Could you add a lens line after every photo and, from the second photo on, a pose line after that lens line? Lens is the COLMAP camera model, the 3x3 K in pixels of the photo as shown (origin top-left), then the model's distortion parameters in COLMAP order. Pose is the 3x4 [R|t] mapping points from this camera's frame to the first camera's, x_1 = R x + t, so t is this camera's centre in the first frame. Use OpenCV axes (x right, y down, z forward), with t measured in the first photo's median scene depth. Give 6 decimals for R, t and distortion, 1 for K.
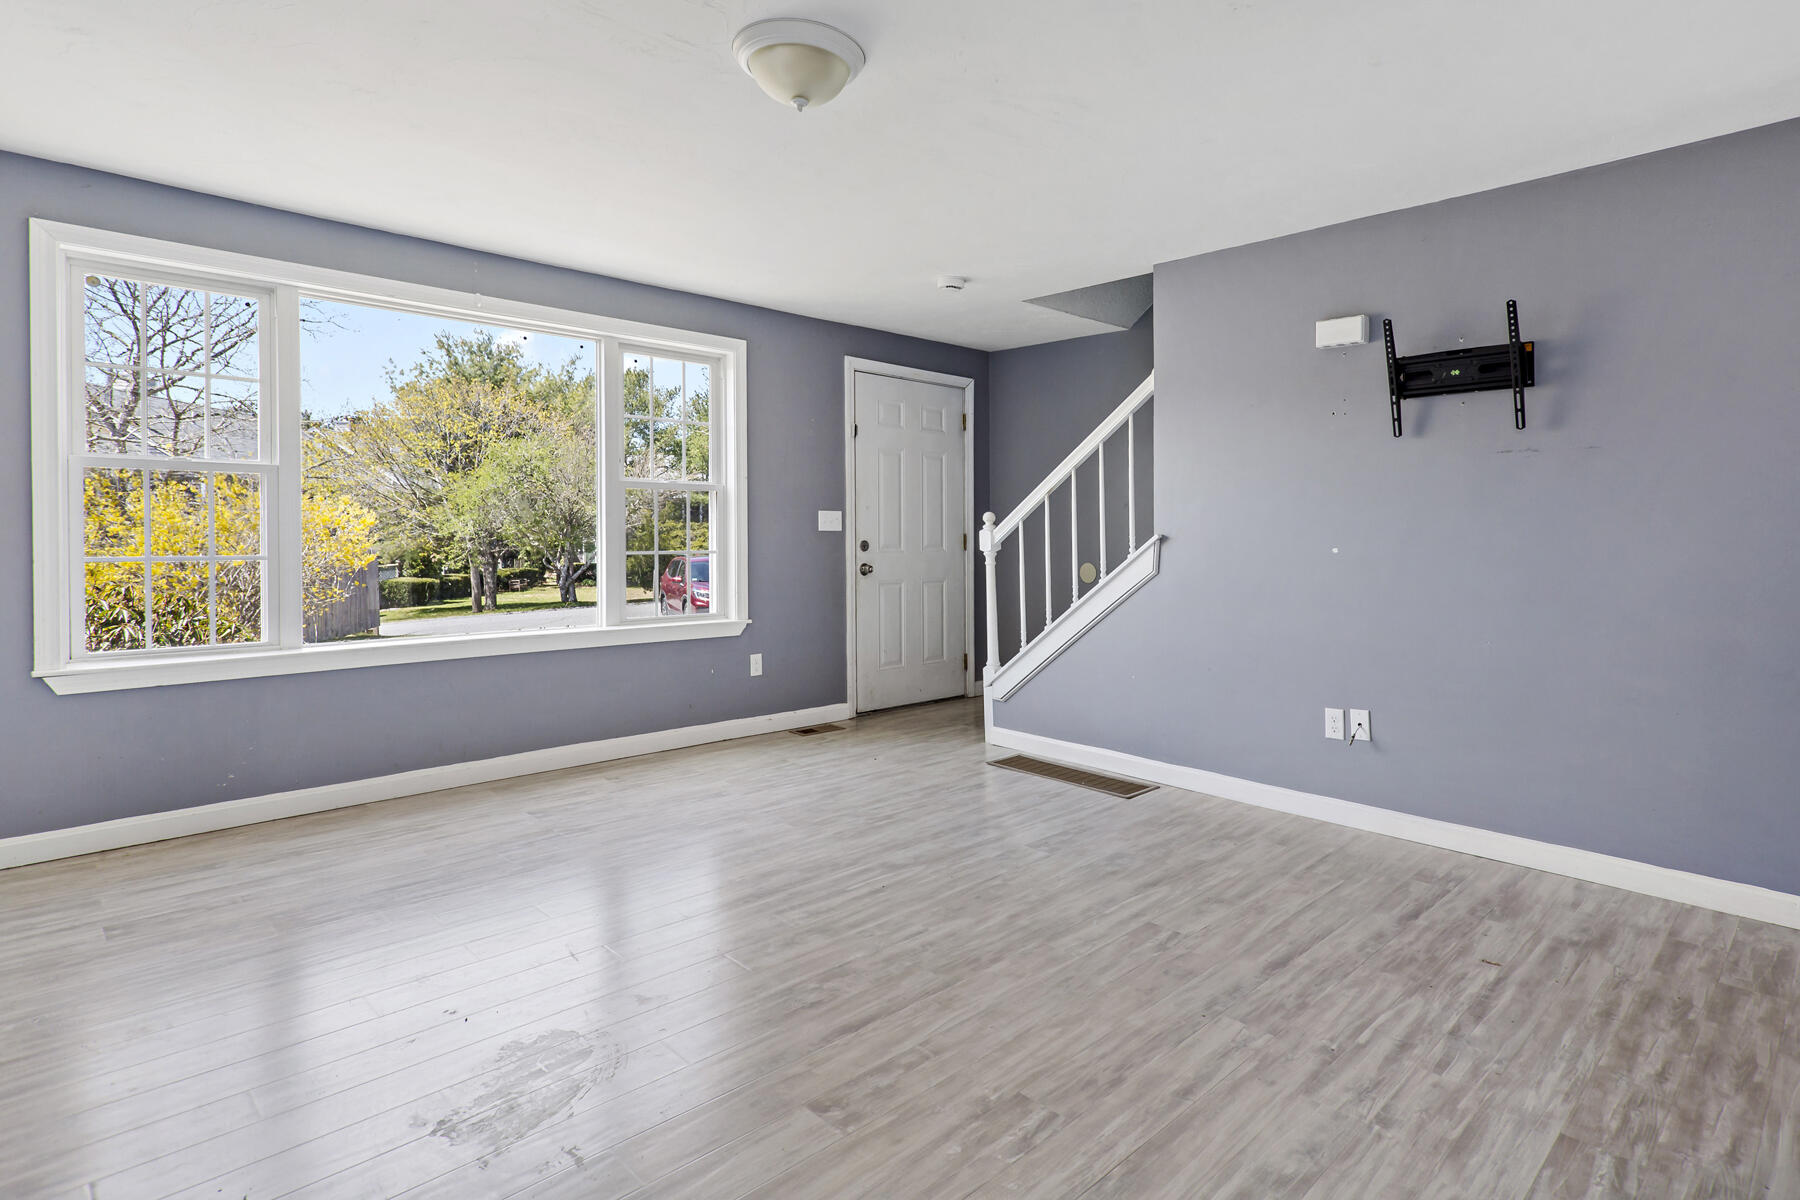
lens RADIAL K [[873.6, 0, 868.9], [0, 873.6, 592.4], [0, 0, 1]] dist [-0.000727, 0.000586]
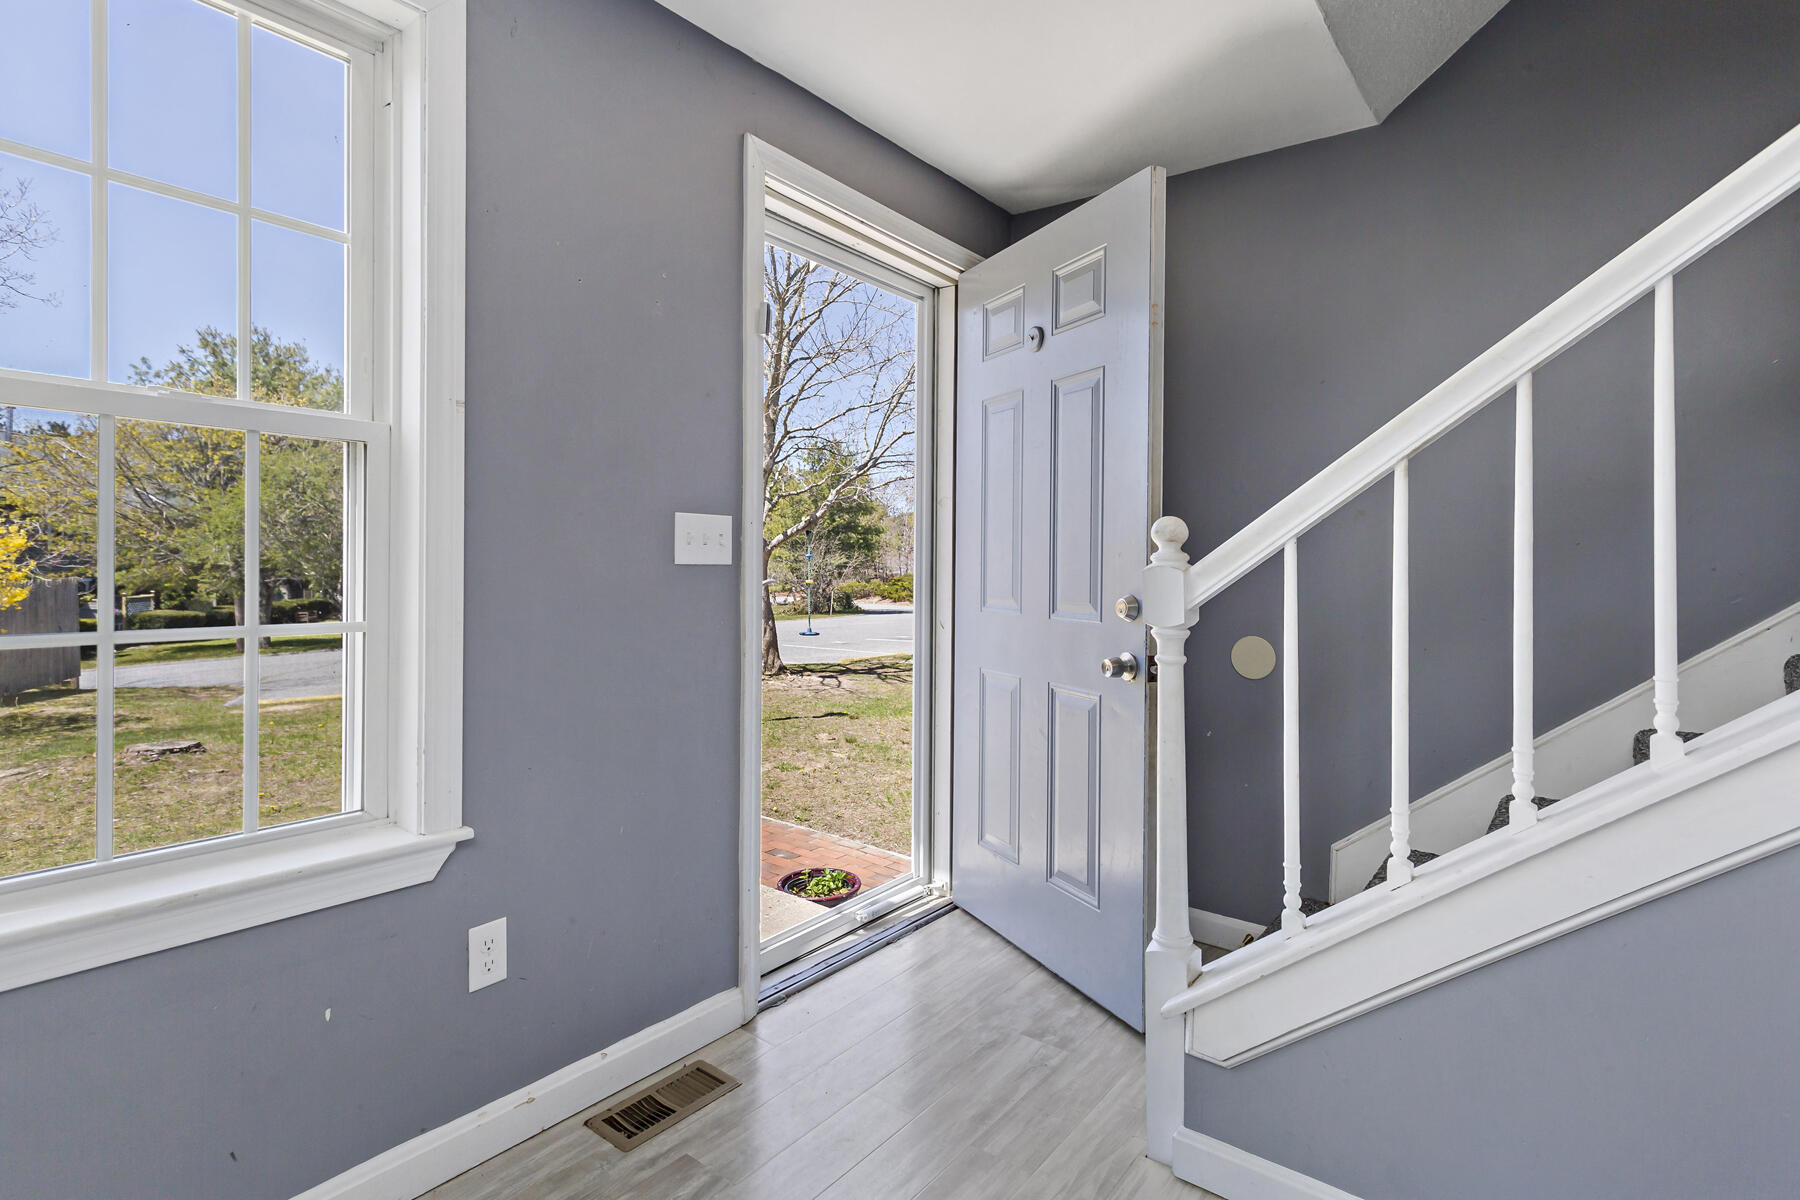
lens RADIAL K [[947.0, 0, 824.8], [0, 947.0, 562.0], [0, 0, 1]] dist [0.021132, -0.001002]
pose [[0.991773, 0.007279, 0.127804, -0.077213], [0.001676, 0.997558, -0.069819, -0.071103], [-0.128000, 0.069458, 0.989339, 0.980715]]
